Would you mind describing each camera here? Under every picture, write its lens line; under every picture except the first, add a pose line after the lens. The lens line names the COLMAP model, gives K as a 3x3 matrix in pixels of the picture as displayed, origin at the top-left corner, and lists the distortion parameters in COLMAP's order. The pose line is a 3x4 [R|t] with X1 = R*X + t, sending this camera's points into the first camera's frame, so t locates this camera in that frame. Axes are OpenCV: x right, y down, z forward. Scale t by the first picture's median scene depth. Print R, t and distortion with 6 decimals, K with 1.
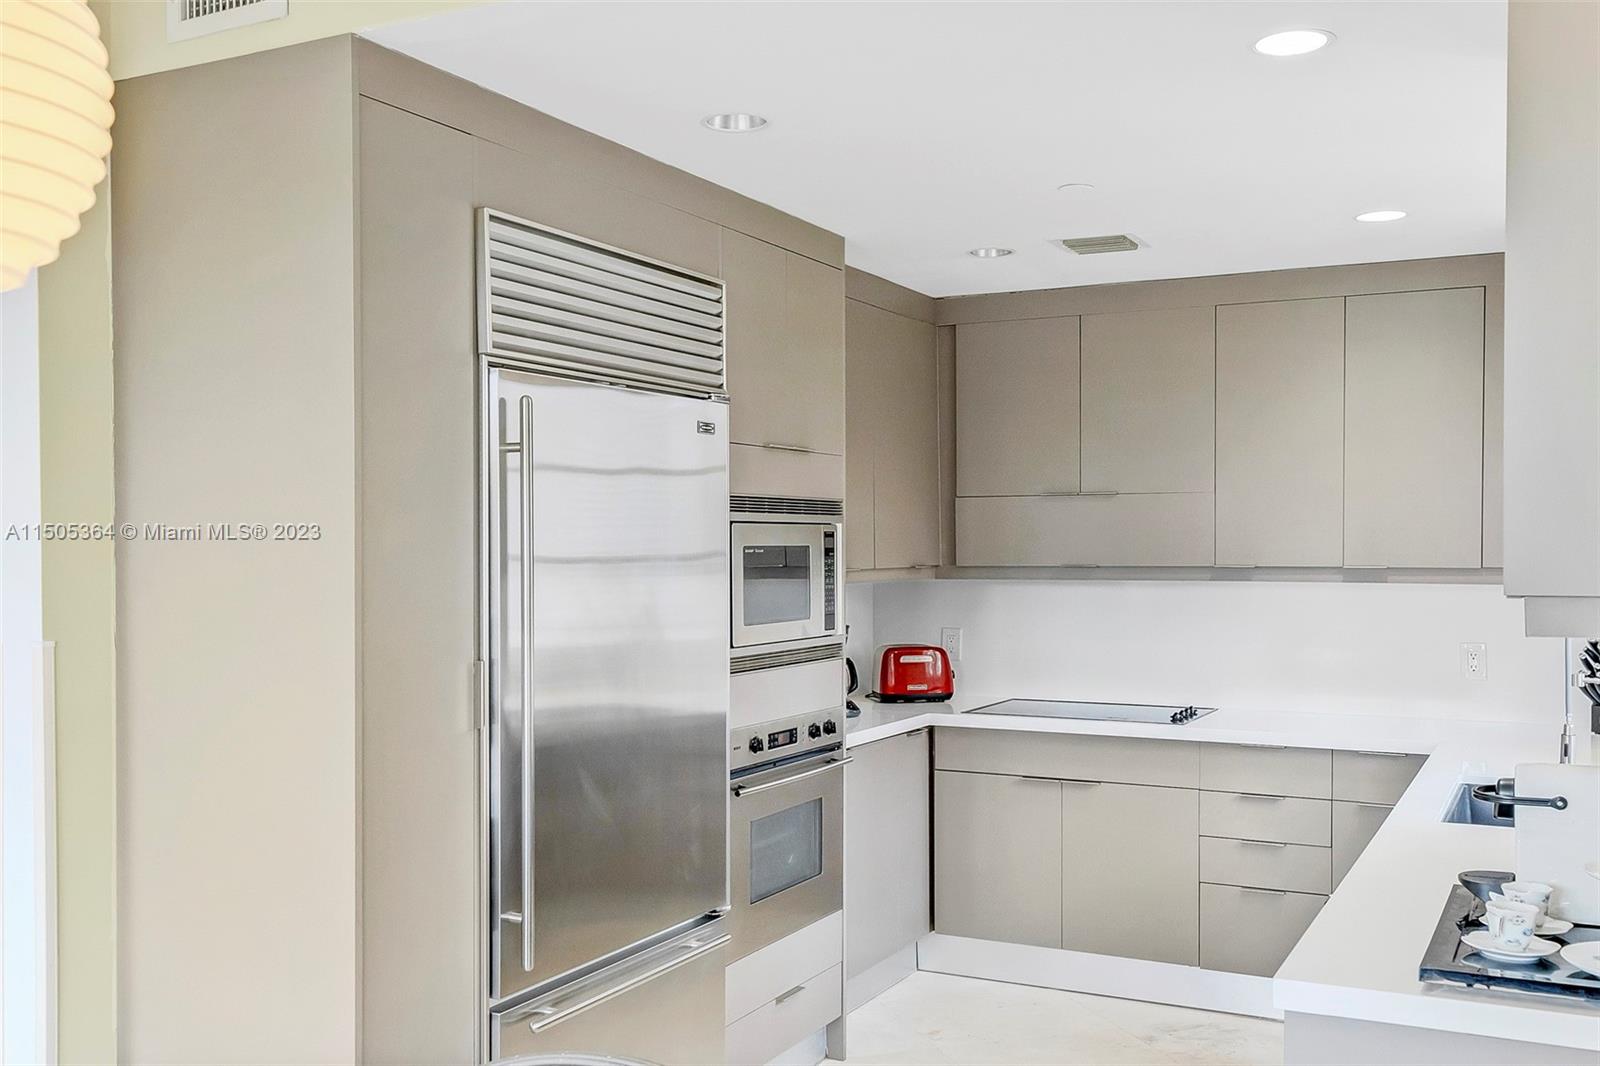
lens RADIAL K [[1511.5, 0, 802.0], [0, 1511.5, 580.4], [0, 0, 1]] dist [0.010163, 0.003953]
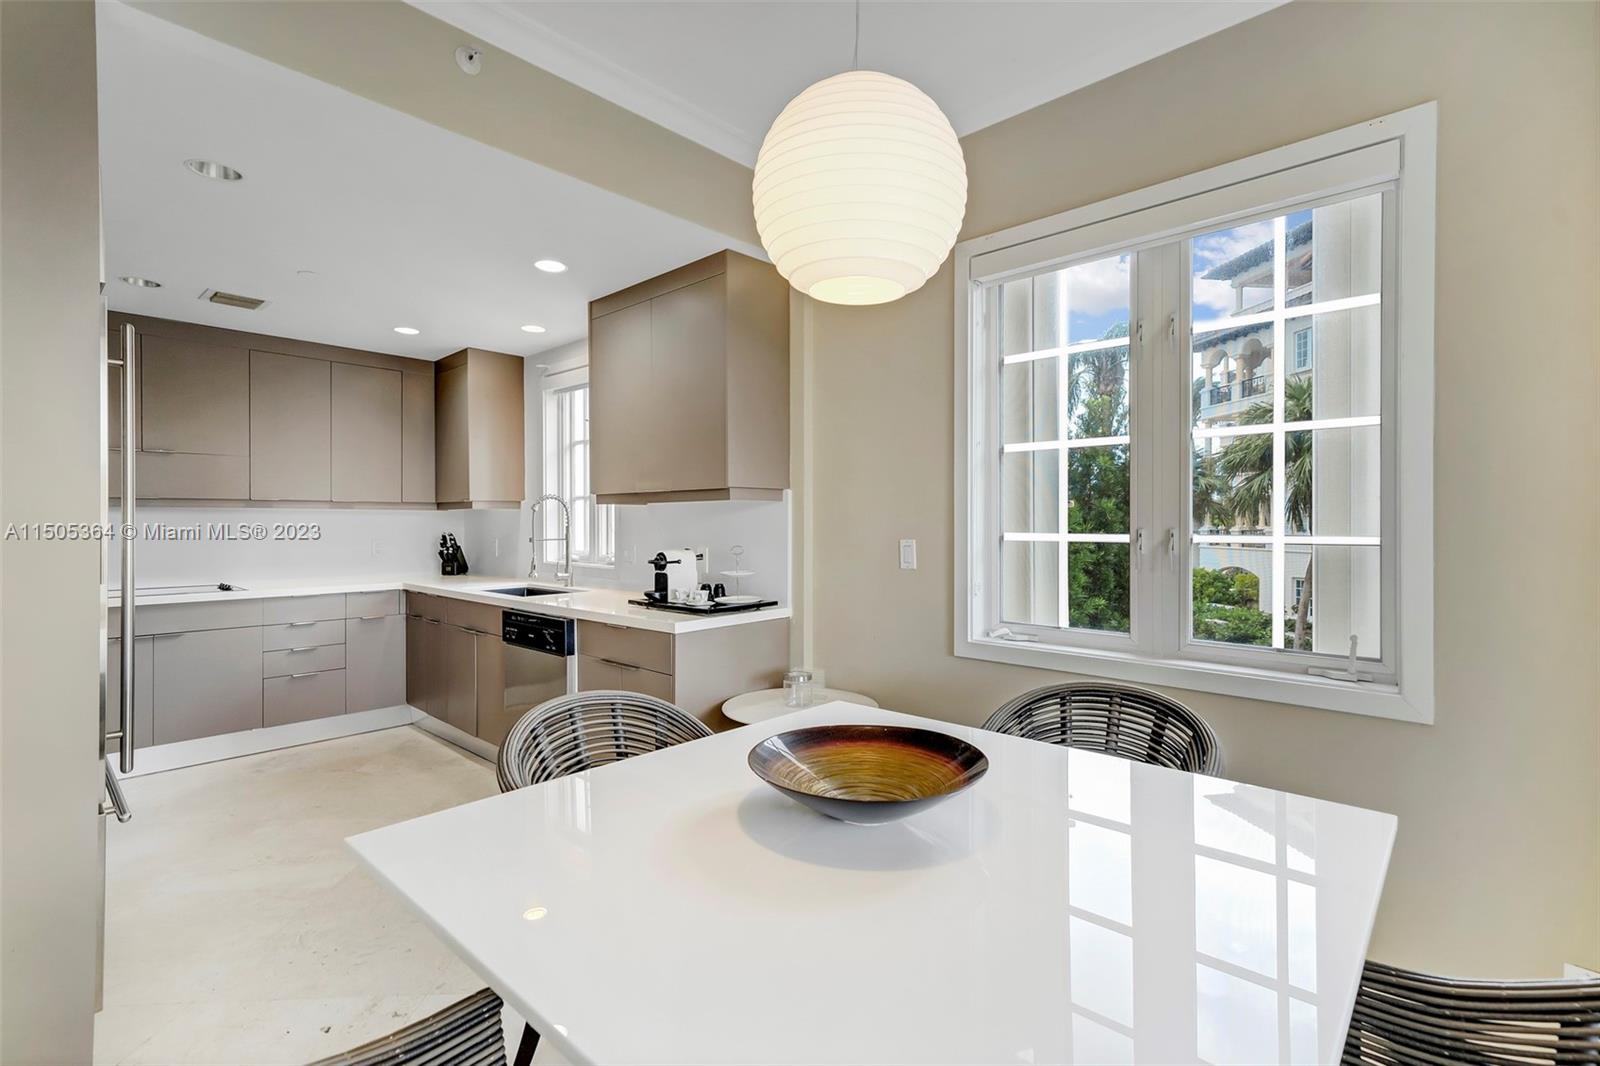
lens RADIAL K [[724.1, 0, 804.4], [0, 724.1, 527.1], [0, 0, 1]] dist [0.001823, 0.000186]
pose [[0.263052, -0.006424, 0.964760, -0.424394], [0.022549, 0.999746, 0.000509, 0.042765], [-0.964518, 0.021620, 0.263130, 0.194866]]
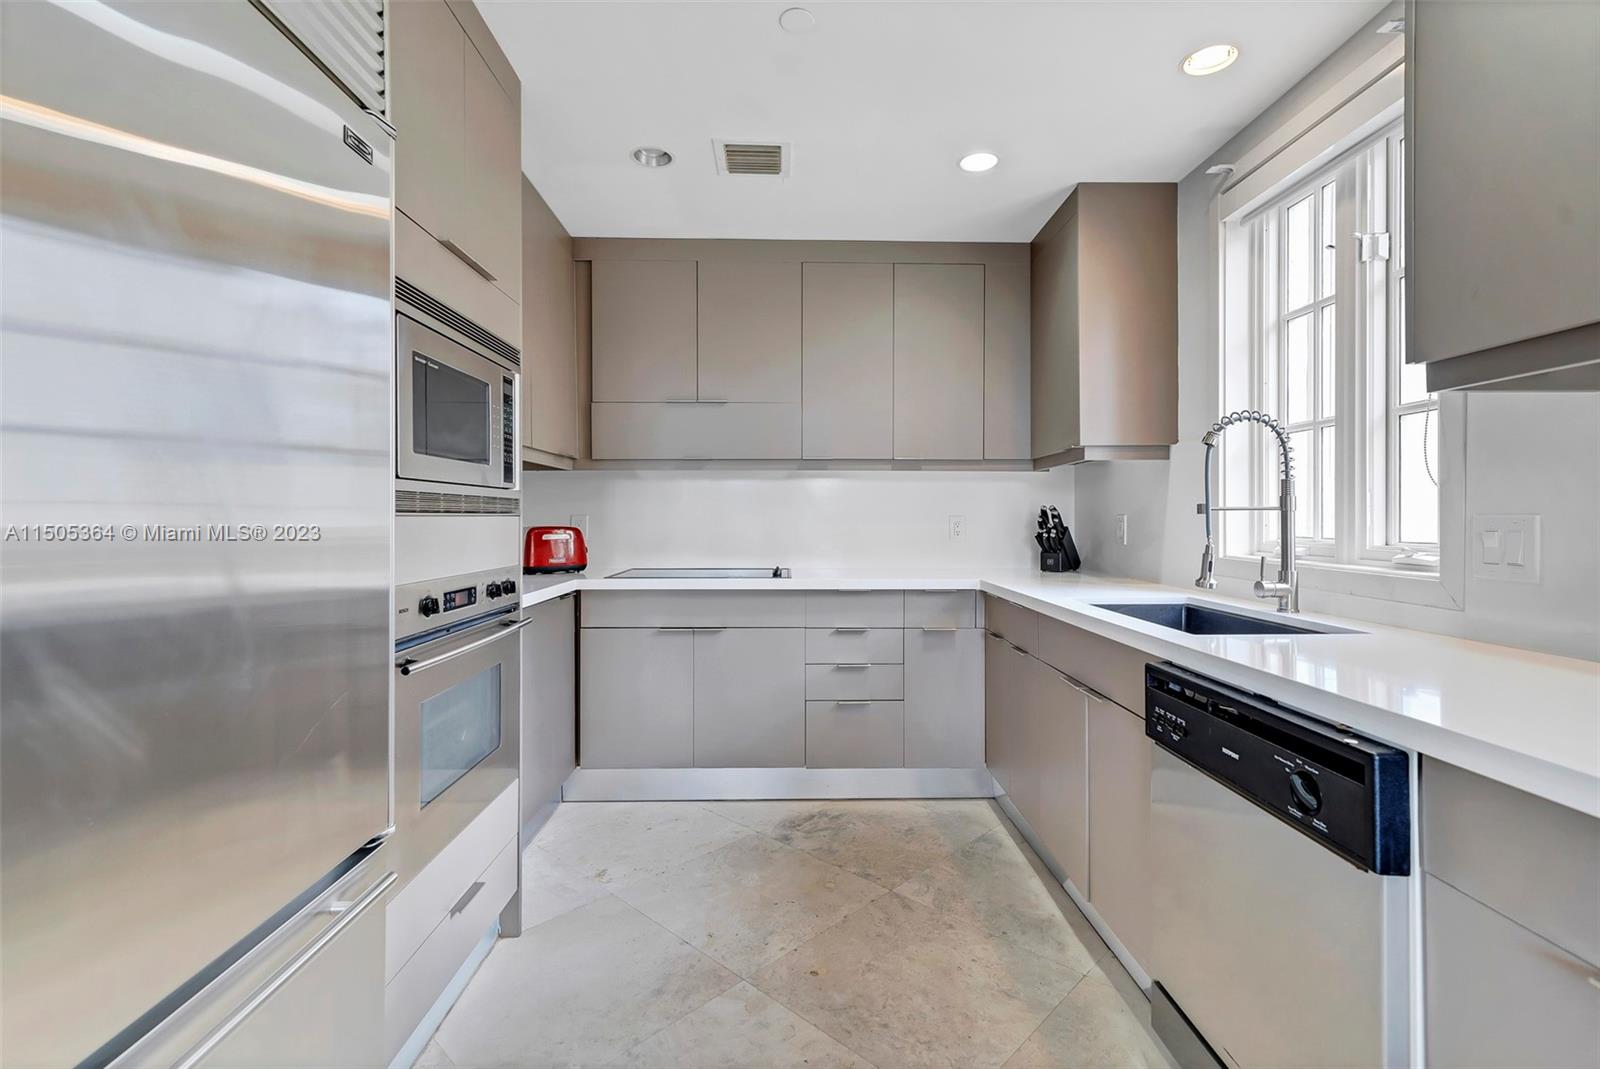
lens RADIAL K [[732.2, 0, 803.9], [0, 732.2, 517.1], [0, 0, 1]] dist [0.007631, 0.000010]
pose [[0.878426, 0.001539, 0.477876, -0.037616], [0.009794, 0.999727, -0.021222, 0.064913], [-0.477778, 0.023322, 0.878171, 0.509130]]
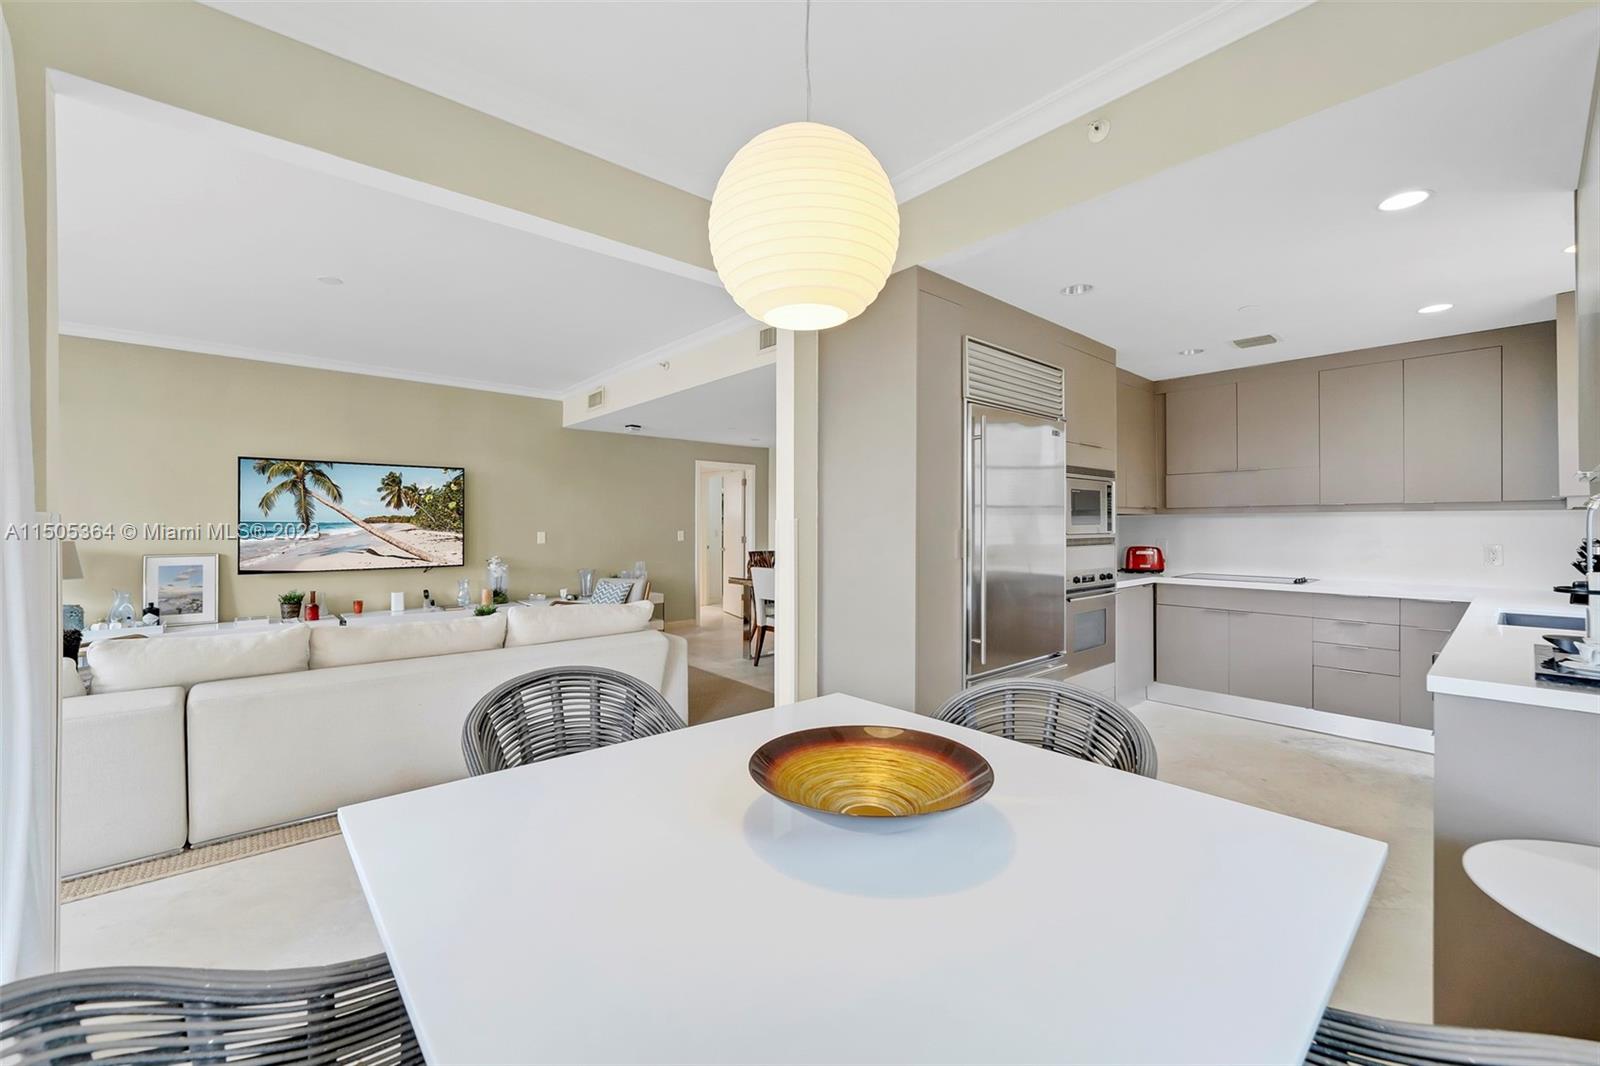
lens RADIAL K [[638.6, 0, 801.1], [0, 638.6, 525.9], [0, 0, 1]] dist [-0.009811, 0.000227]
pose [[0.929979, -0.000658, -0.367612, -0.055950], [-0.007464, 0.999758, -0.020671, 0.047144], [0.367536, 0.021968, 0.929750, -0.004547]]
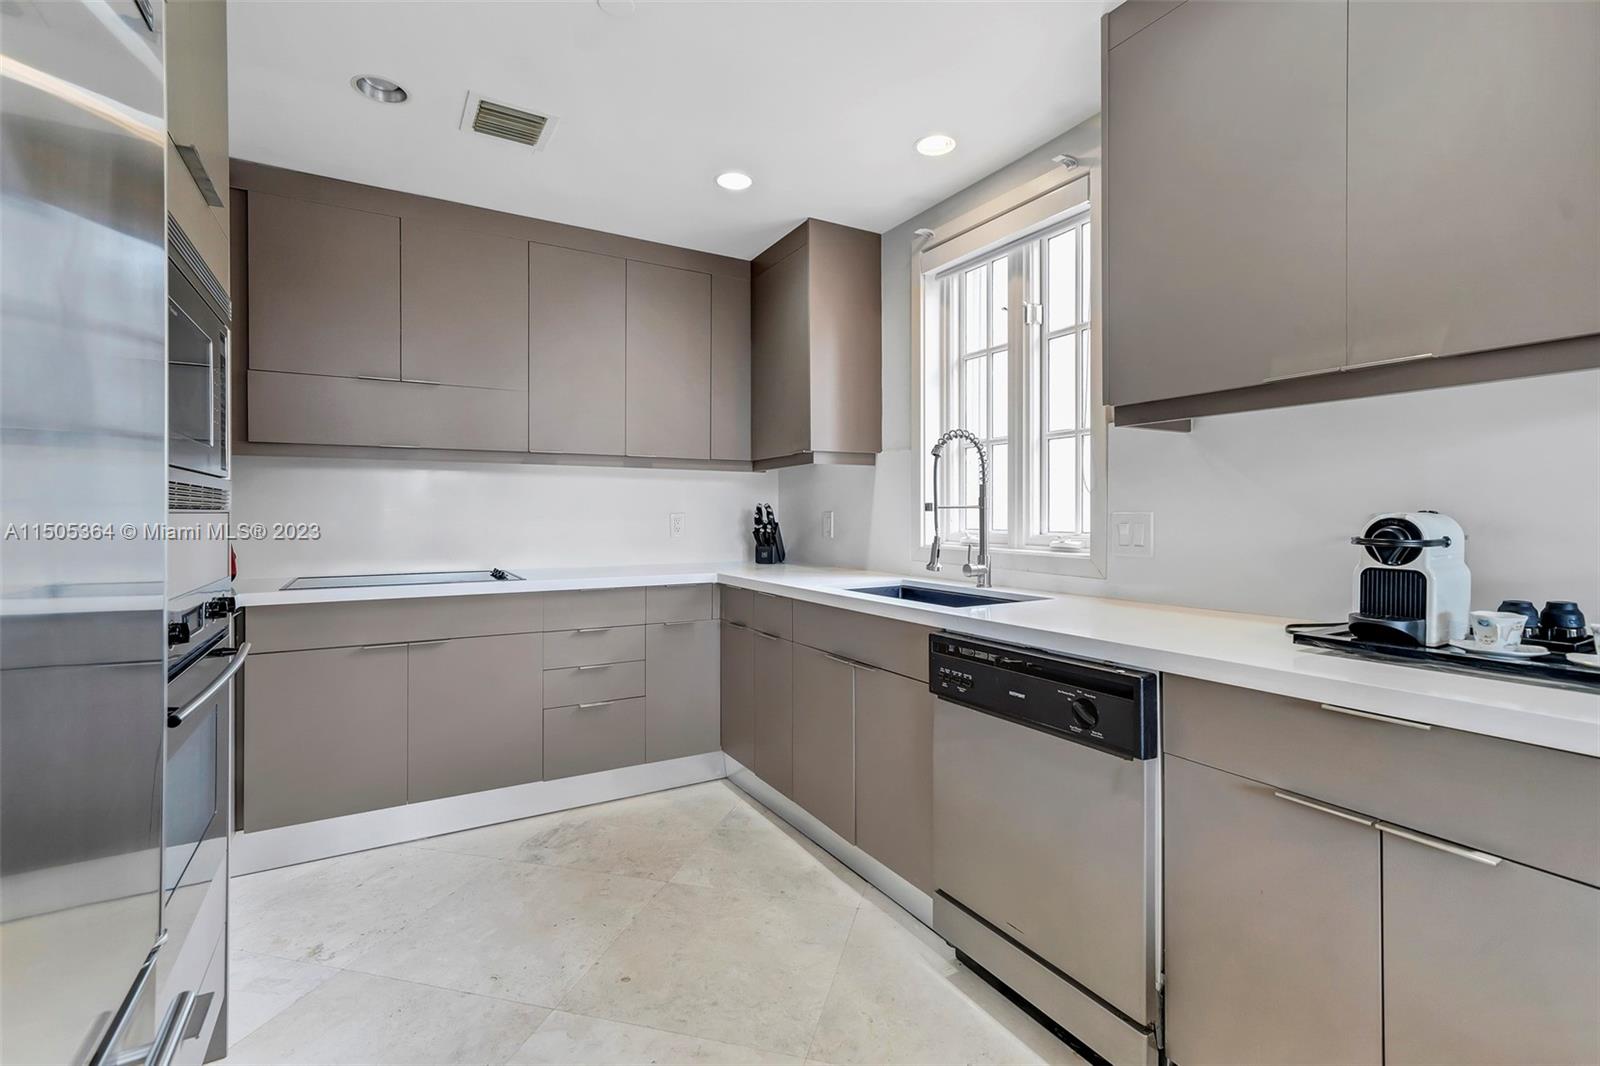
lens RADIAL K [[727.7, 0, 800.9], [0, 727.7, 514.9], [0, 0, 1]] dist [0.010437, -0.000006]
pose [[0.540886, -0.000336, 0.841096, -0.126419], [0.019958, 0.999723, -0.012435, 0.063469], [-0.840859, 0.023512, 0.540743, 0.573233]]
